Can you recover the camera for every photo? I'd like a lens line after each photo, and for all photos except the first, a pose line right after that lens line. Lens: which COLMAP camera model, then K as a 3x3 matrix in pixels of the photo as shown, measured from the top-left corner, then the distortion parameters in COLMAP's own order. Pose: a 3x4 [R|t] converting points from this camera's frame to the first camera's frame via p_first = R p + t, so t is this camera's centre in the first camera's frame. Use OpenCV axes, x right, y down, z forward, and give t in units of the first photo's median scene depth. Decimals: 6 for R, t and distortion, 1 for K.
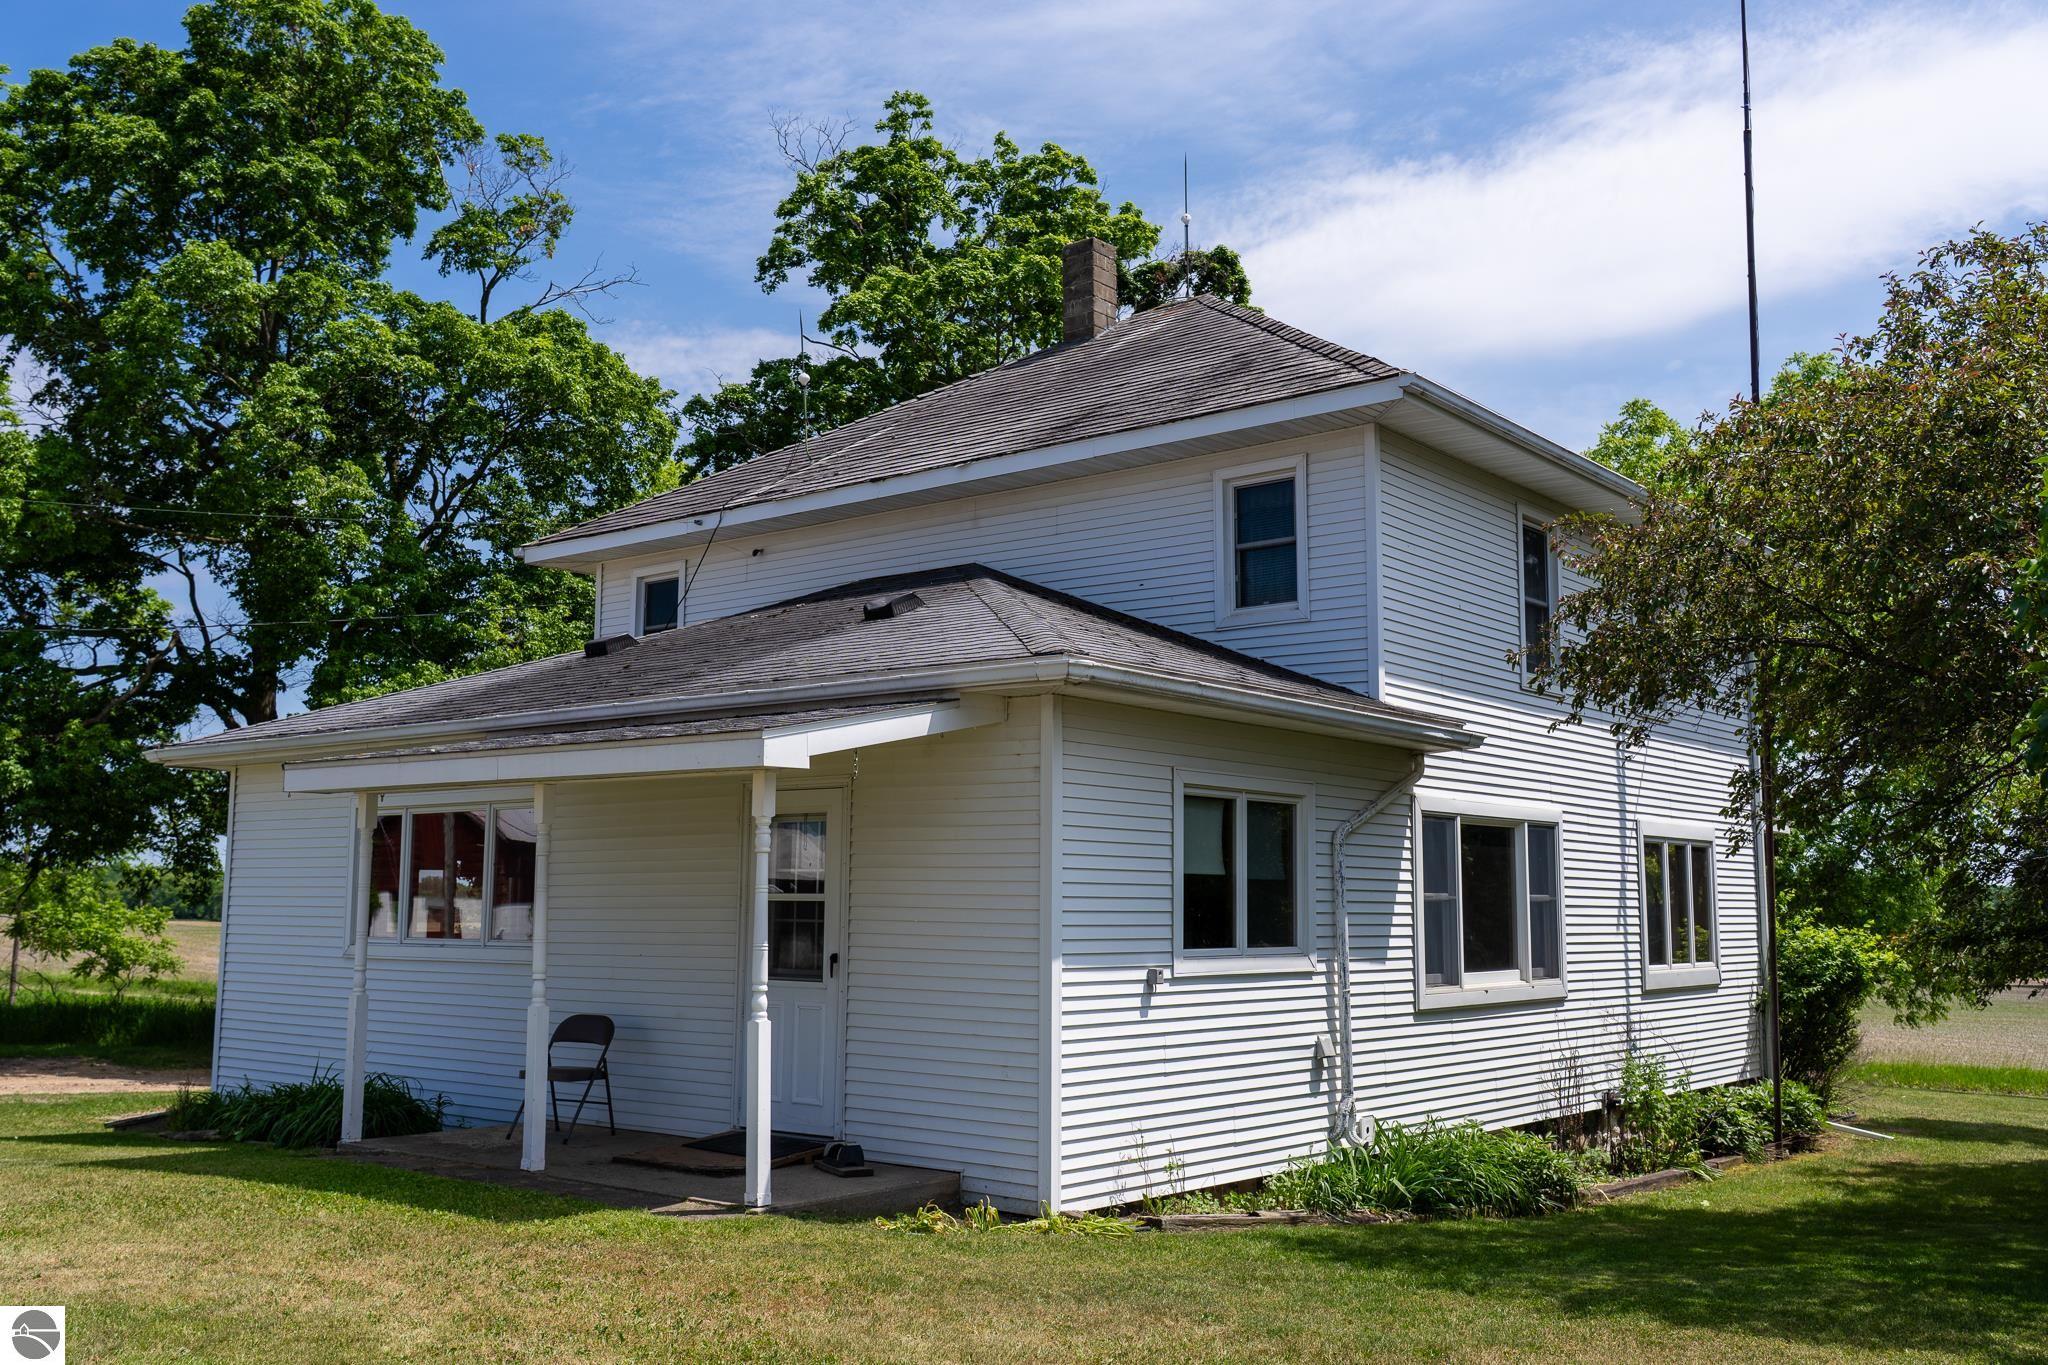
lens RADIAL K [[1837.1, 0, 1023.9], [0, 1837.1, 683.9], [0, 0, 1]] dist [0.005994, 0.003045]
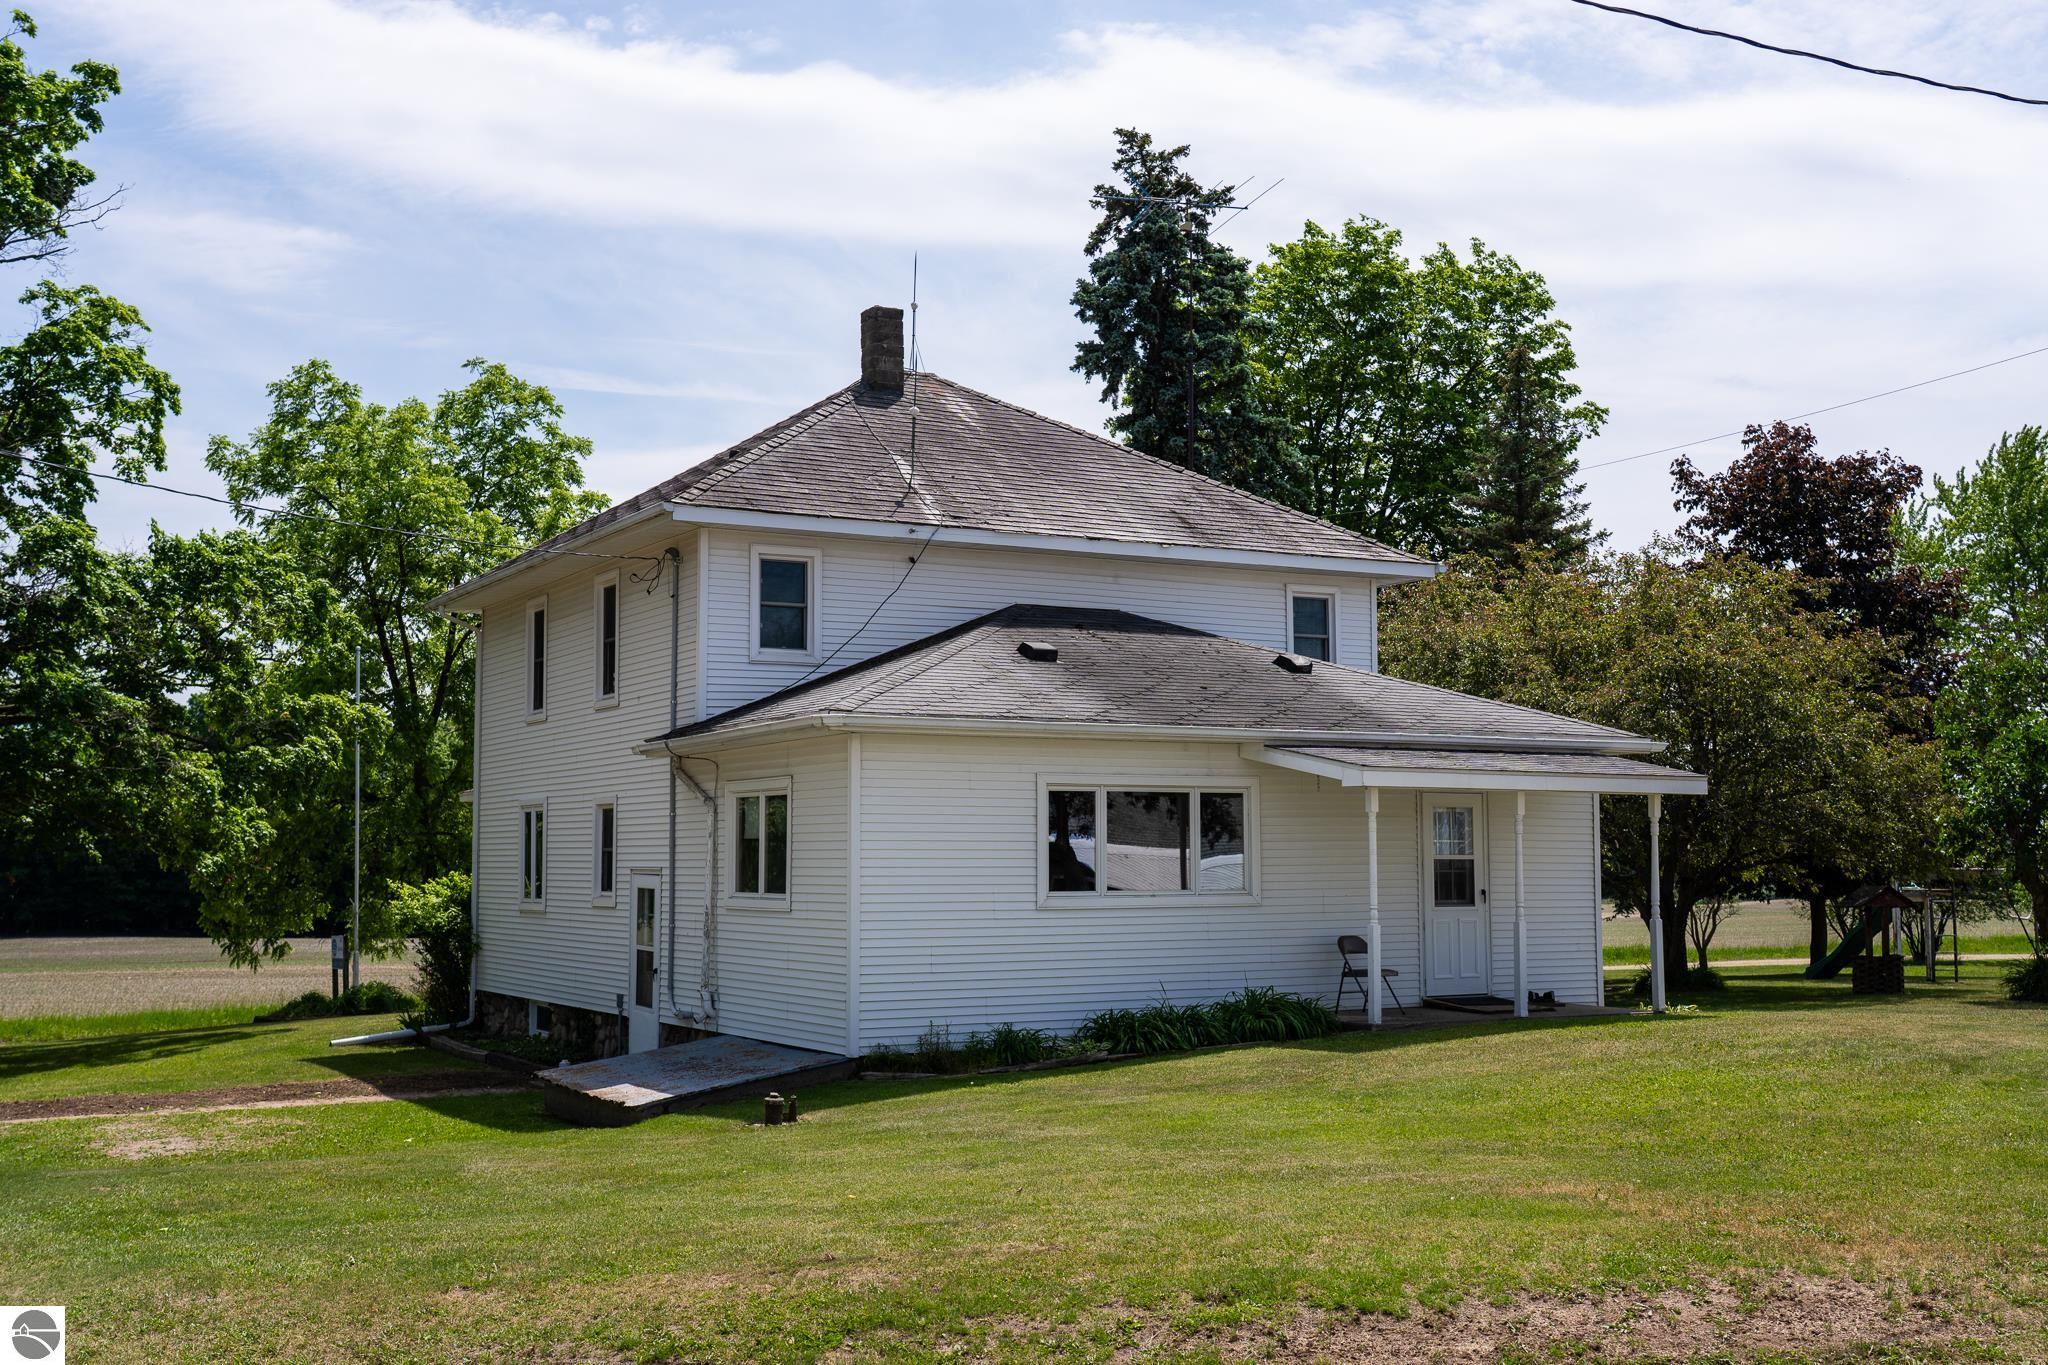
lens RADIAL K [[2147.4, 0, 1022.8], [0, 2147.4, 683.0], [0, 0, 1]] dist [-0.003749, 0.000000]
pose [[0.378893, 0.068972, 0.922867, -1.747949], [-0.107298, 0.993768, -0.030218, 0.049488], [-0.919199, -0.087572, 0.383933, 0.519004]]
